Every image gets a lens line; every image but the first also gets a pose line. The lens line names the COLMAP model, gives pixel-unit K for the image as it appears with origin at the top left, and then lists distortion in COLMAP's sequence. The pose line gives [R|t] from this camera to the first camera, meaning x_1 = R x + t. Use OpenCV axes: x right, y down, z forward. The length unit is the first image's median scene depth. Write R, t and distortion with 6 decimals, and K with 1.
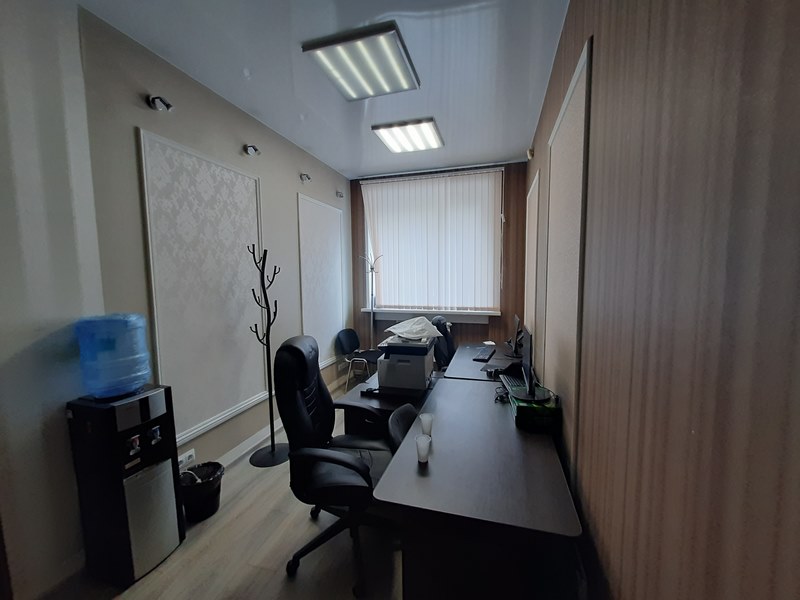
lens RADIAL K [[314.5, 0, 407.1], [0, 314.5, 301.6], [0, 0, 1]] dist [-0.001097, -0.000307]
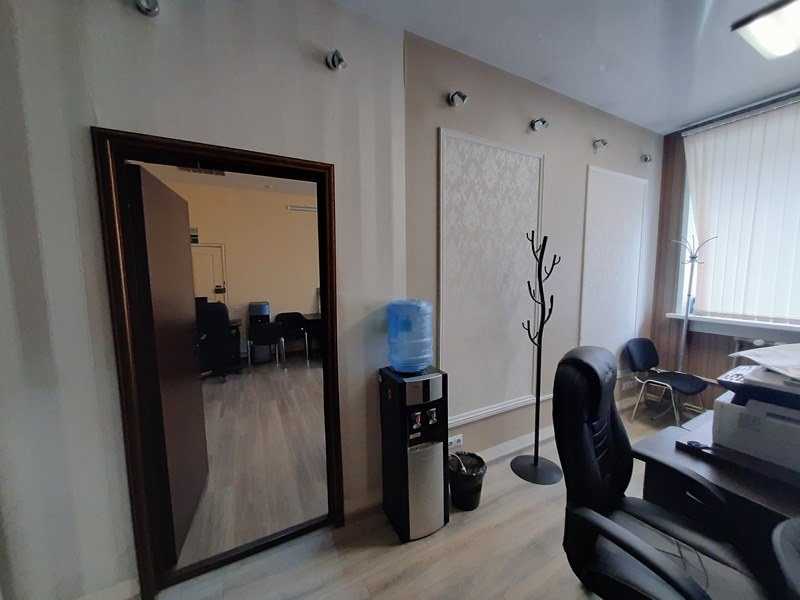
lens RADIAL K [[312.2, 0, 408.2], [0, 312.2, 302.0], [0, 0, 1]] dist [-0.004908, 0.000103]
pose [[0.696638, 0.075547, -0.713434, -0.094770], [-0.059683, 0.997096, 0.047306, -0.002604], [0.714936, 0.009625, 0.699124, 0.139440]]
